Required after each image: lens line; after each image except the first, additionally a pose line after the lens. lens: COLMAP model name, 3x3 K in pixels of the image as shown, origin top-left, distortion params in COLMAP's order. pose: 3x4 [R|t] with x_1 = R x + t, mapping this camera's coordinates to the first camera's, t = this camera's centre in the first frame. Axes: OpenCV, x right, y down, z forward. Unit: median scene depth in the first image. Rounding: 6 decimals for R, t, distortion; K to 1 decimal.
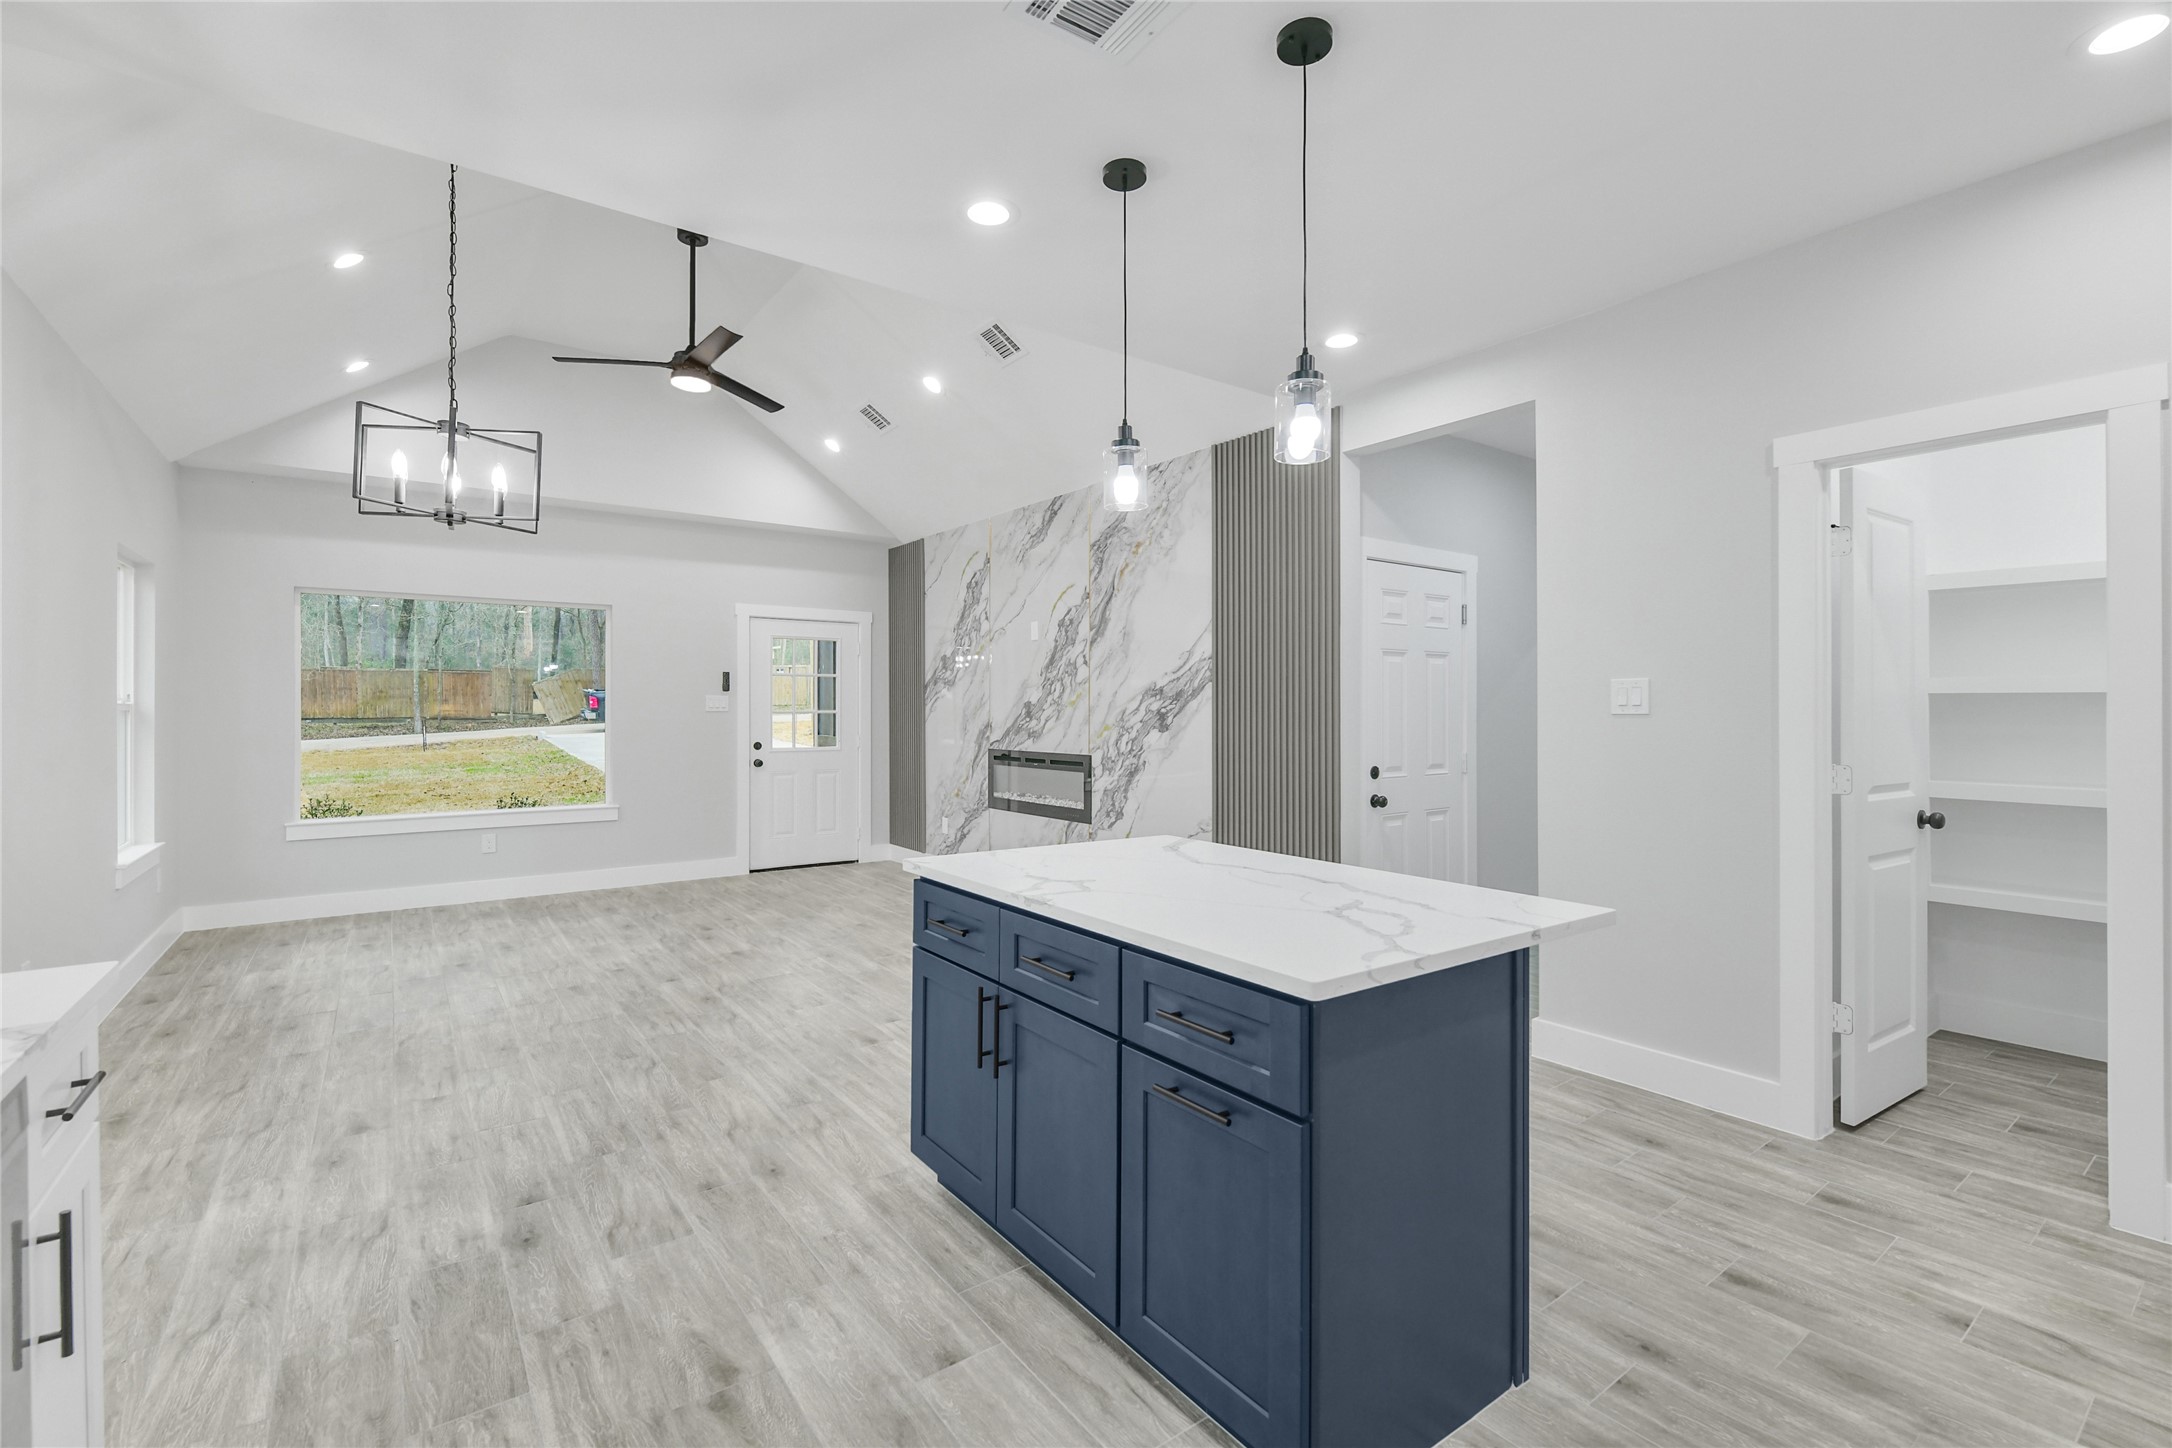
lens RADIAL K [[972.7, 0, 1113.0], [0, 972.7, 717.6], [0, 0, 1]] dist [0.021020, -0.008036]
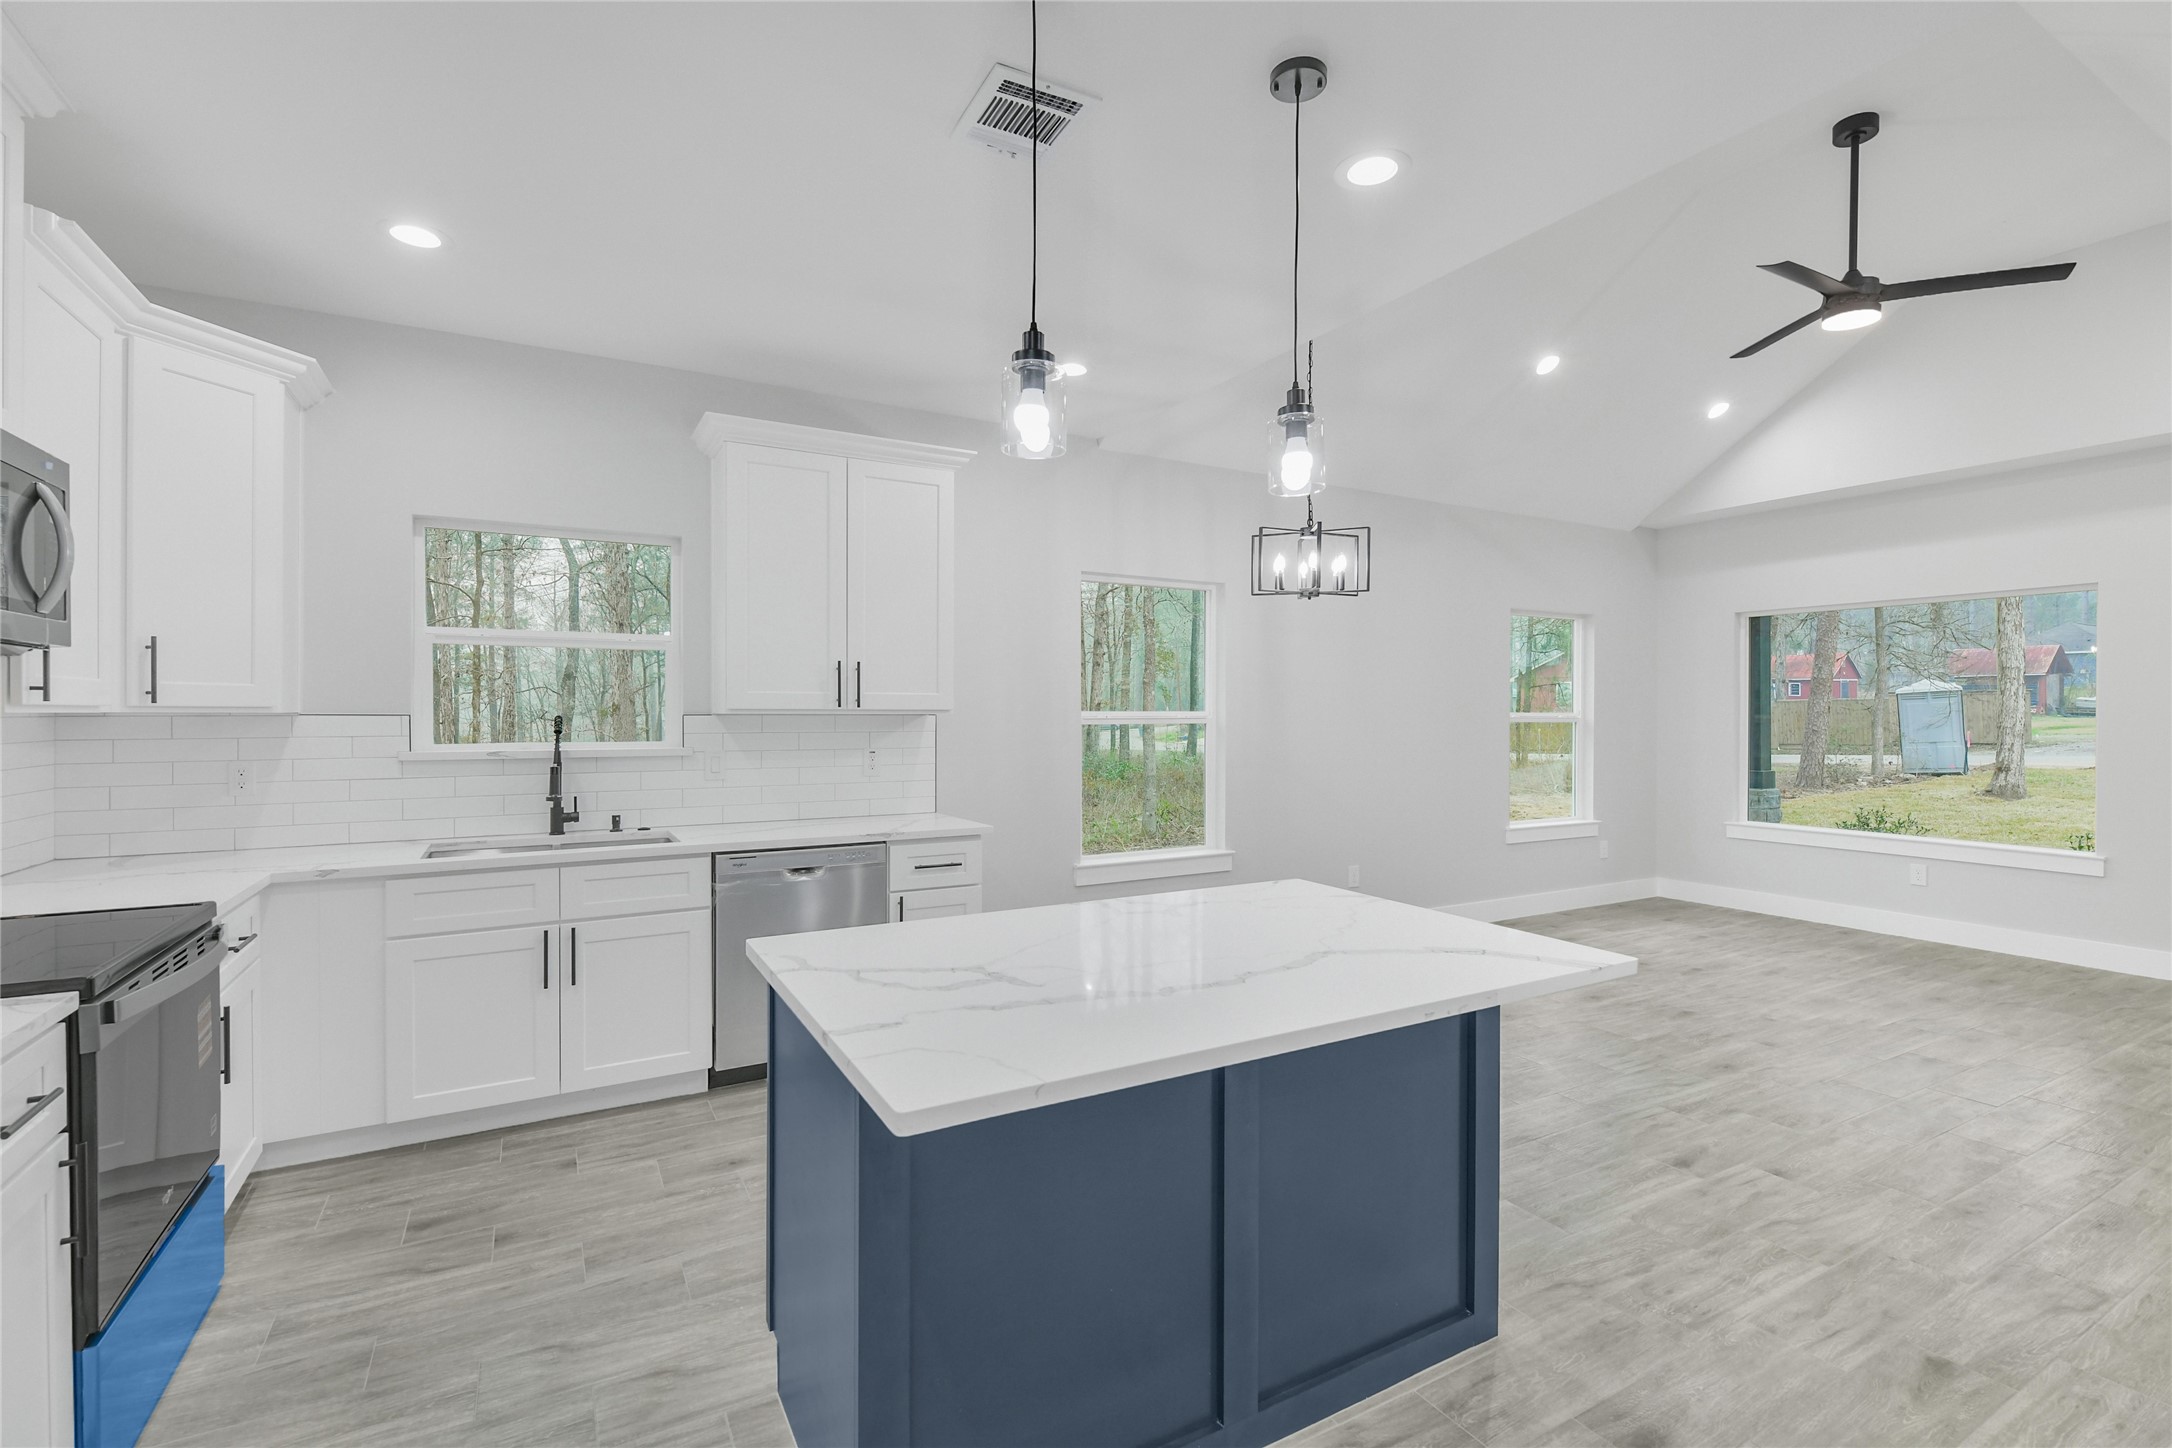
lens RADIAL K [[978.7, 0, 1055.0], [0, 978.7, 702.2], [0, 0, 1]] dist [-0.000774, -0.004537]
pose [[-0.153181, -0.011639, -0.988130, 0.388817], [-0.010846, 0.999890, -0.010096, -0.009410], [0.988139, 0.009171, -0.153291, 0.421032]]
